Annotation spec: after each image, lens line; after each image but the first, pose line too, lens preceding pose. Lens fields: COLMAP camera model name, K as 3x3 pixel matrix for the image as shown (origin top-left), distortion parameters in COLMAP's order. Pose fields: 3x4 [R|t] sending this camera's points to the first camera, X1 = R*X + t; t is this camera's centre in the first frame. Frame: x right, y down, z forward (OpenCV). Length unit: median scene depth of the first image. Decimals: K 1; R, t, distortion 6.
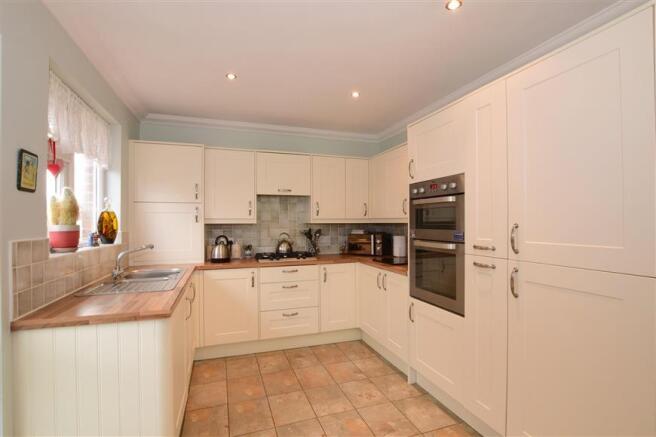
lens RADIAL K [[304.6, 0, 328.9], [0, 304.6, 221.9], [0, 0, 1]] dist [-0.000029, -0.000053]
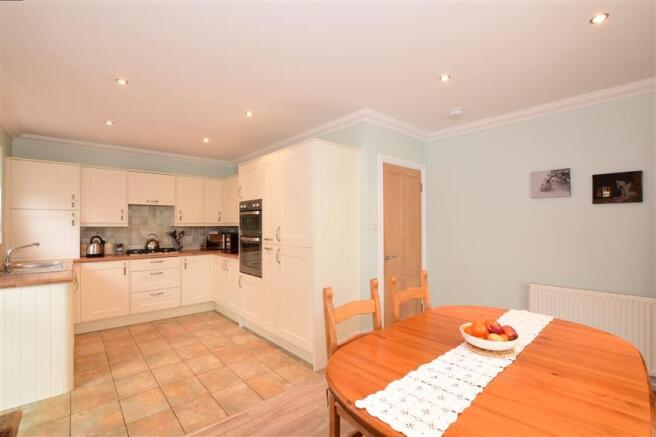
lens RADIAL K [[296.5, 0, 326.1], [0, 296.5, 221.2], [0, 0, 1]] dist [-0.018200, 0.000470]
pose [[0.931922, 0.004882, 0.362625, 0.099440], [-0.000811, 0.999935, -0.011378, -0.004270], [-0.362657, 0.010310, 0.931866, -0.498226]]
